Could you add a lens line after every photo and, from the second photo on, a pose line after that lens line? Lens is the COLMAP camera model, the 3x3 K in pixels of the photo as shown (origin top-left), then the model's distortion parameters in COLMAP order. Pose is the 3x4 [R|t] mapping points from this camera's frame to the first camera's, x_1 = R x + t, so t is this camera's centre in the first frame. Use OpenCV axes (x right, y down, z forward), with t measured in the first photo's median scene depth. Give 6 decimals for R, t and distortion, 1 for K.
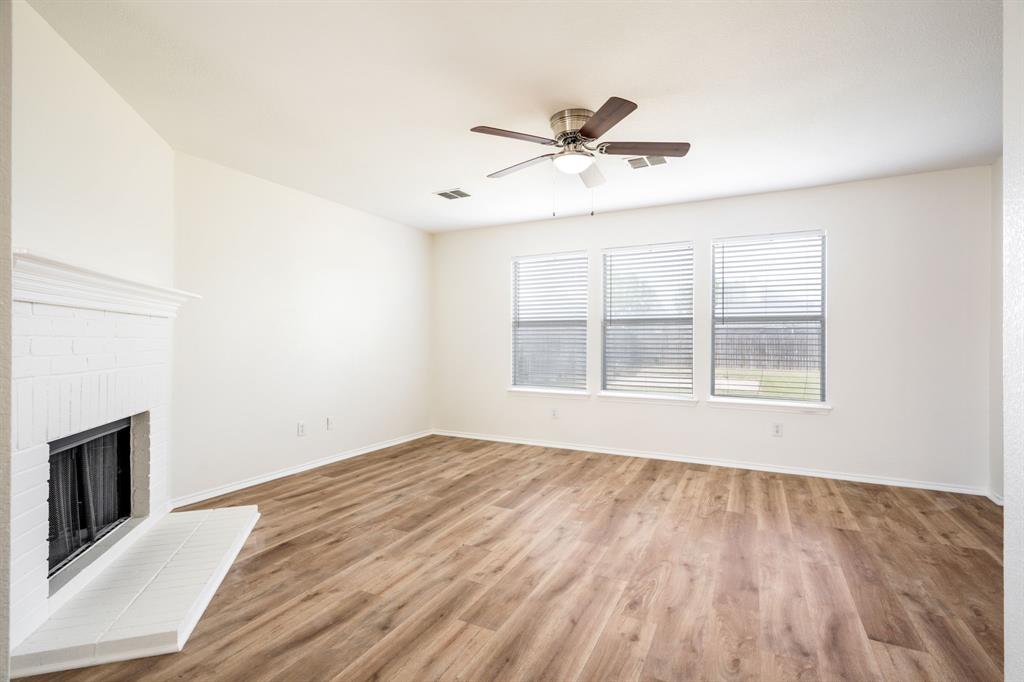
lens RADIAL K [[473.9, 0, 505.9], [0, 473.9, 337.8], [0, 0, 1]] dist [-0.001859, 0.000240]
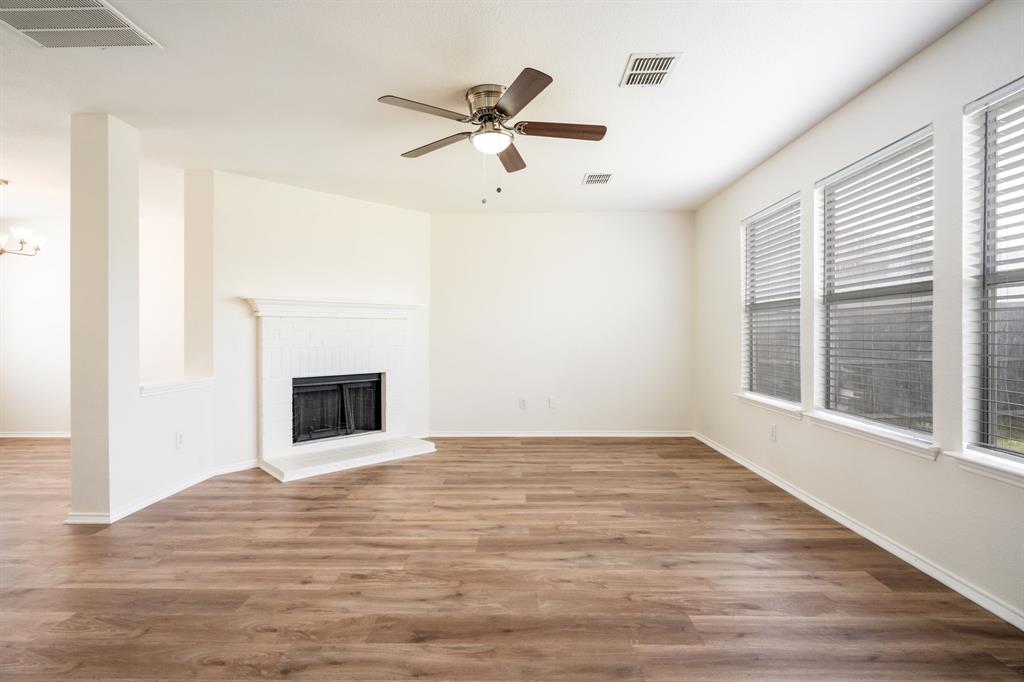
lens RADIAL K [[482.0, 0, 513.8], [0, 482.0, 336.3], [0, 0, 1]] dist [0.001539, 0.000456]
pose [[0.441511, 0.000724, -0.897256, 0.797602], [0.011401, 0.999914, 0.006417, 0.009243], [0.897184, -0.013063, 0.441465, 0.475542]]
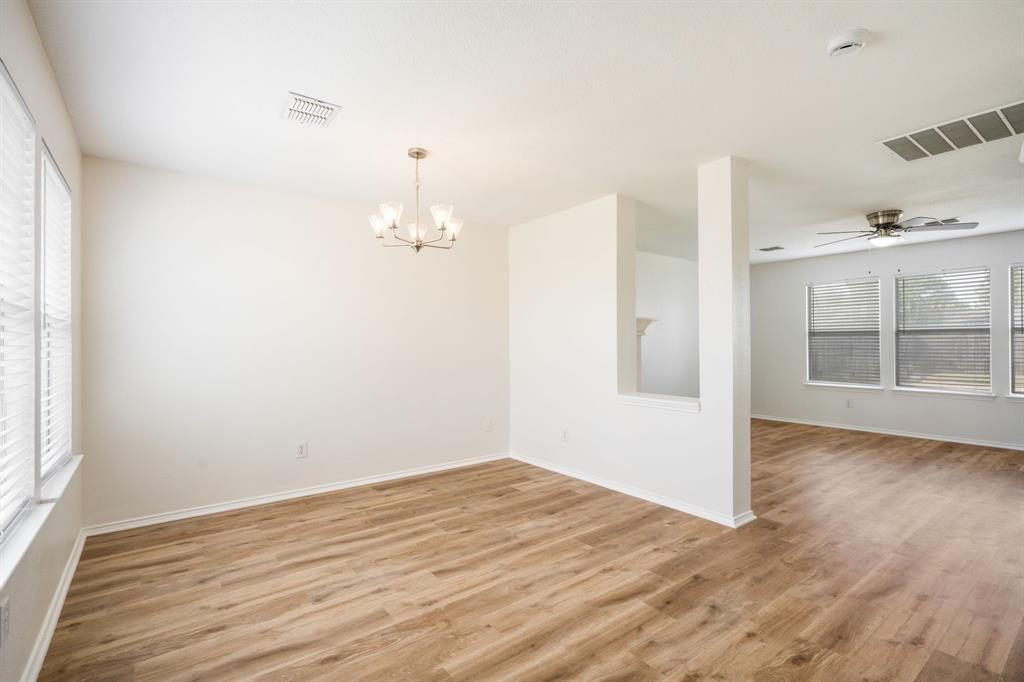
lens RADIAL K [[473.9, 0, 505.9], [0, 473.9, 337.8], [0, 0, 1]] dist [-0.001859, 0.000240]
pose [[0.901720, -0.009305, -0.432221, -0.254354], [0.007892, 0.999956, -0.005061, -0.027021], [0.432249, 0.001153, 0.901753, -0.798699]]
